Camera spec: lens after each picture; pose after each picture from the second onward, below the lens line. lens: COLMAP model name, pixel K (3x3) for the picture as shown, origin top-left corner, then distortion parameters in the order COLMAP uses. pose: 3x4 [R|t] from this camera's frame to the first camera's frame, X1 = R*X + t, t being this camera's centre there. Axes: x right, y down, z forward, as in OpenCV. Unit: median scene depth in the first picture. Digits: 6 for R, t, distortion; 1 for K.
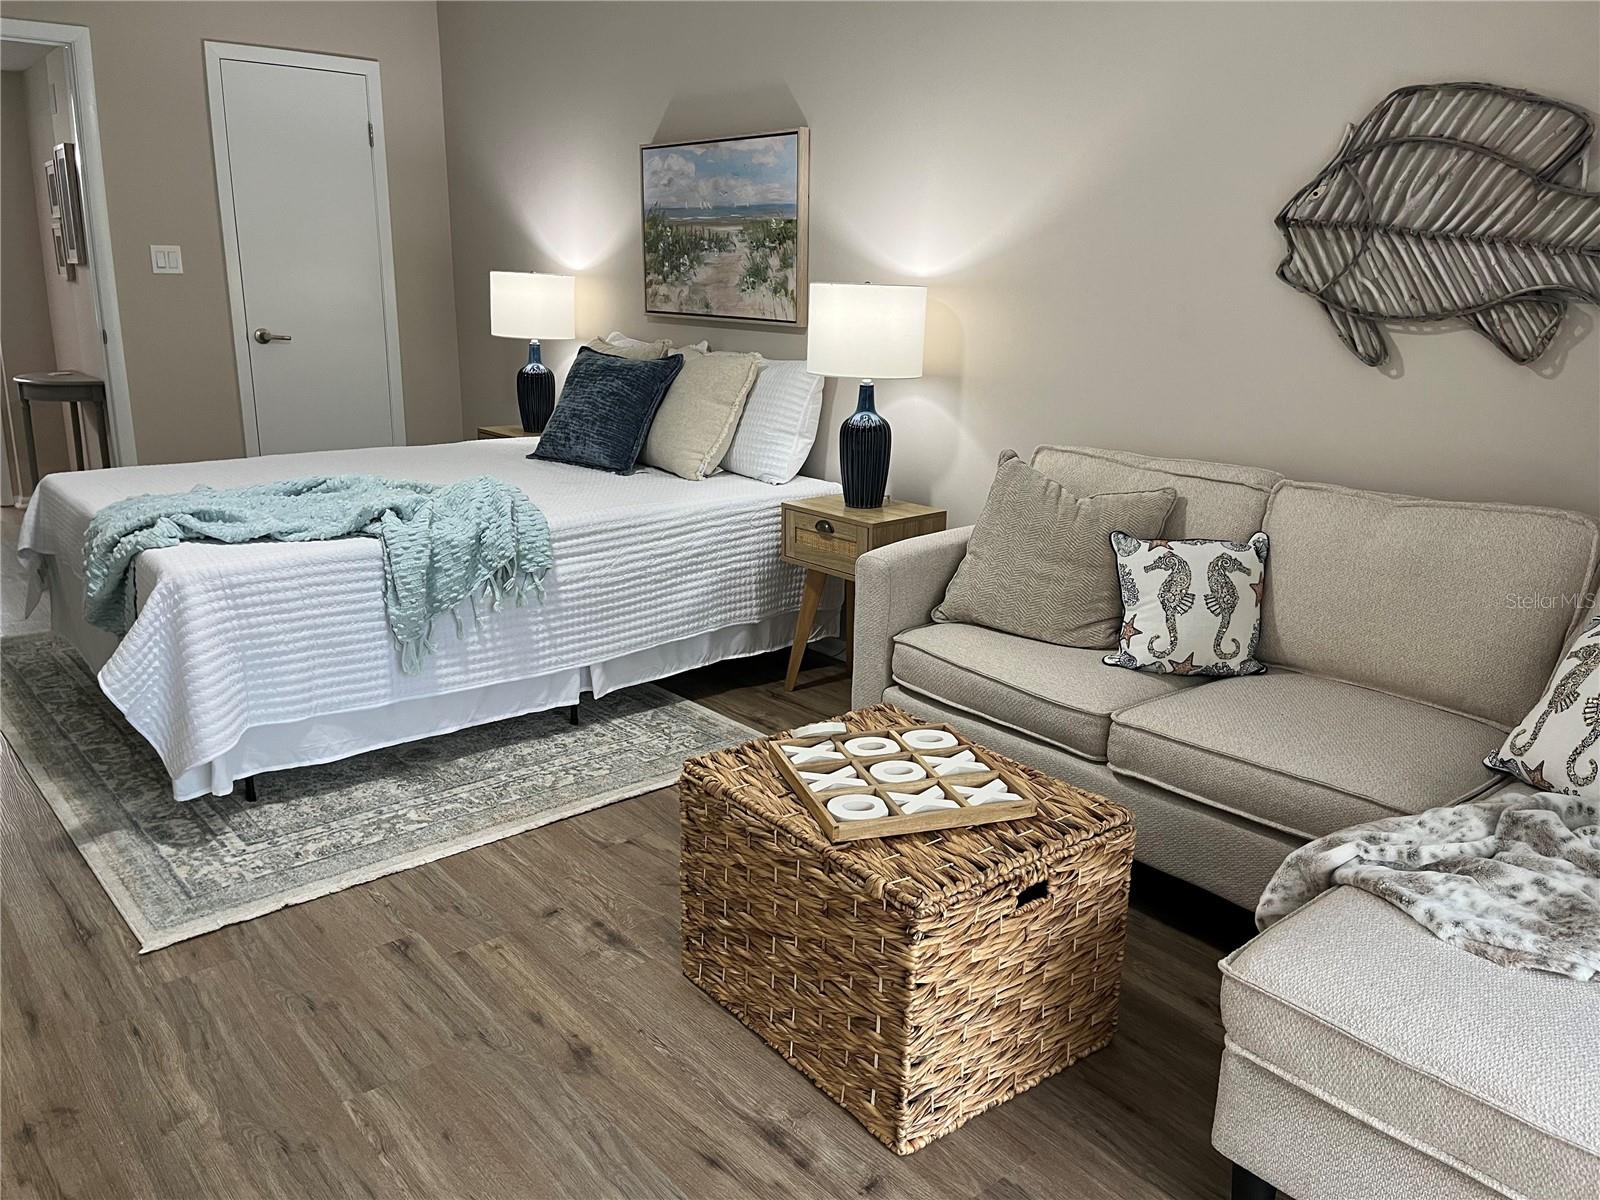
lens RADIAL K [[1209.8, 0, 799.3], [0, 1209.8, 602.1], [0, 0, 1]] dist [0.023318, 0.004394]
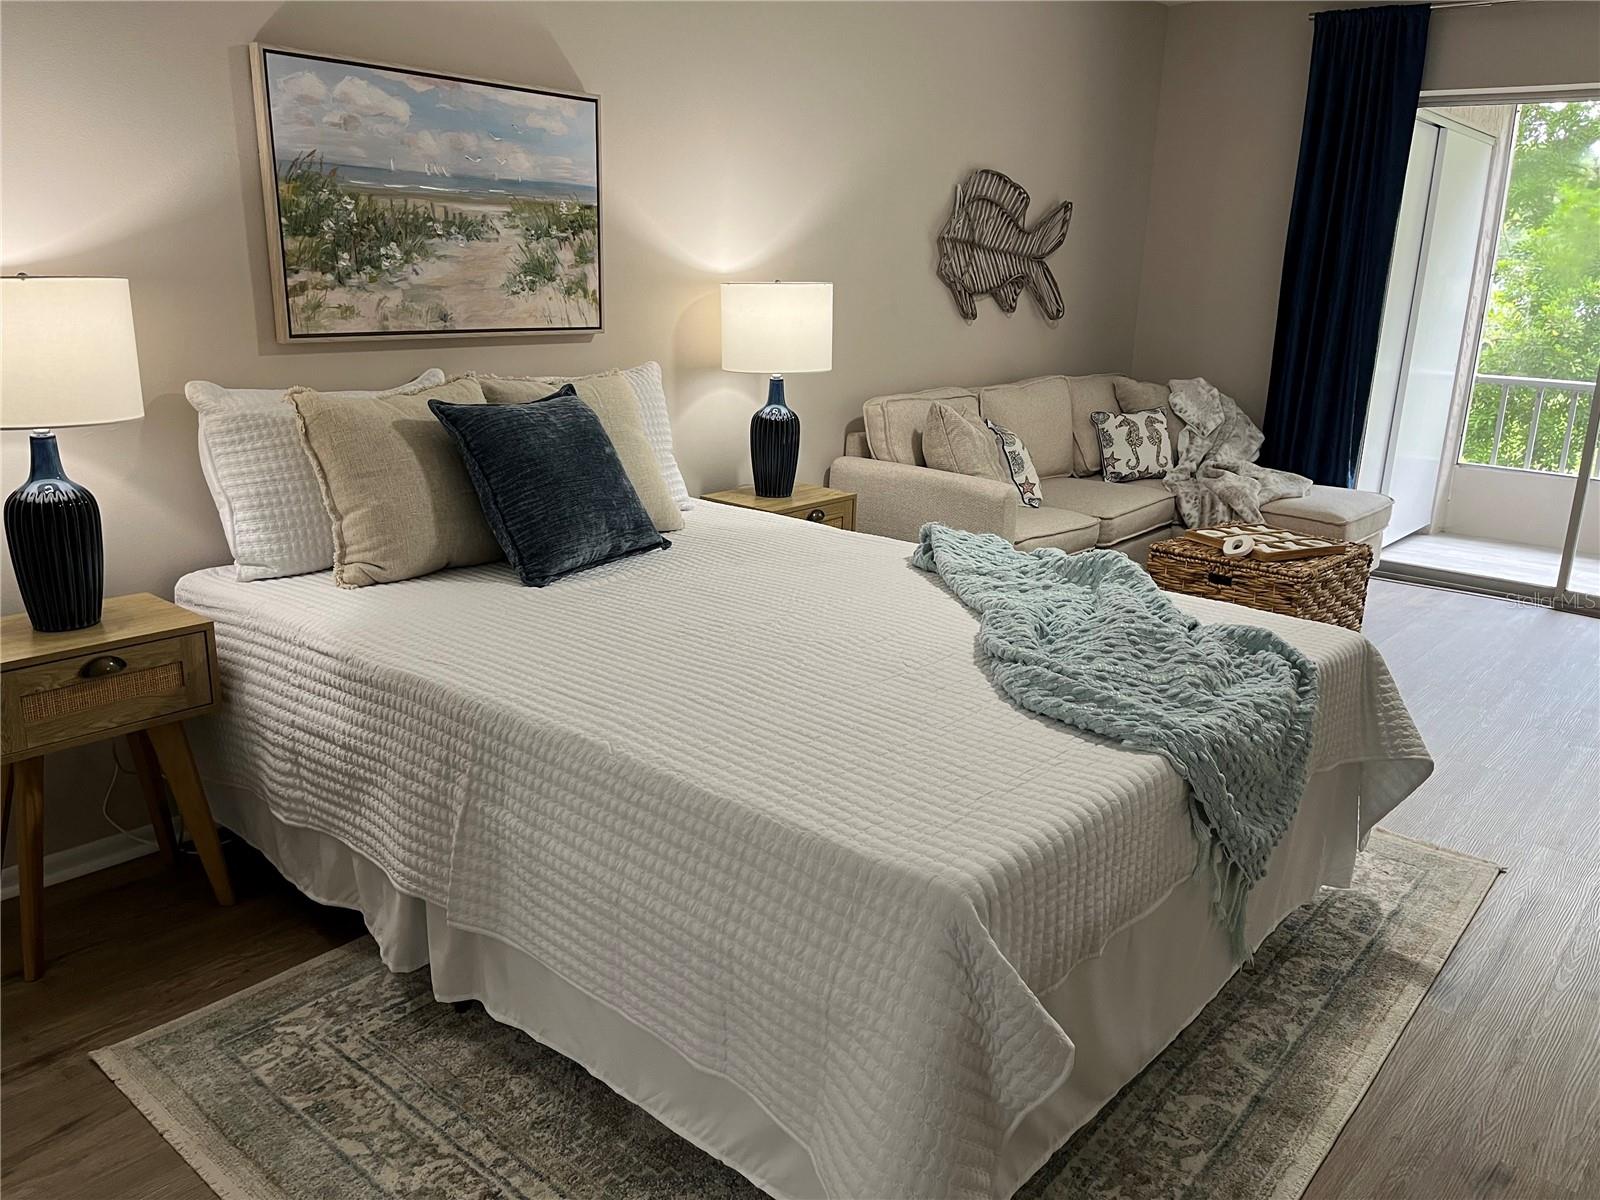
lens RADIAL K [[1209.8, 0, 795.8], [0, 1209.8, 599.2], [0, 0, 1]] dist [0.023318, 0.004394]
pose [[-0.158320, -0.283258, 0.945886, -0.845412], [0.239290, 0.918403, 0.315080, -0.281160], [-0.957953, 0.276225, -0.077621, 0.954317]]
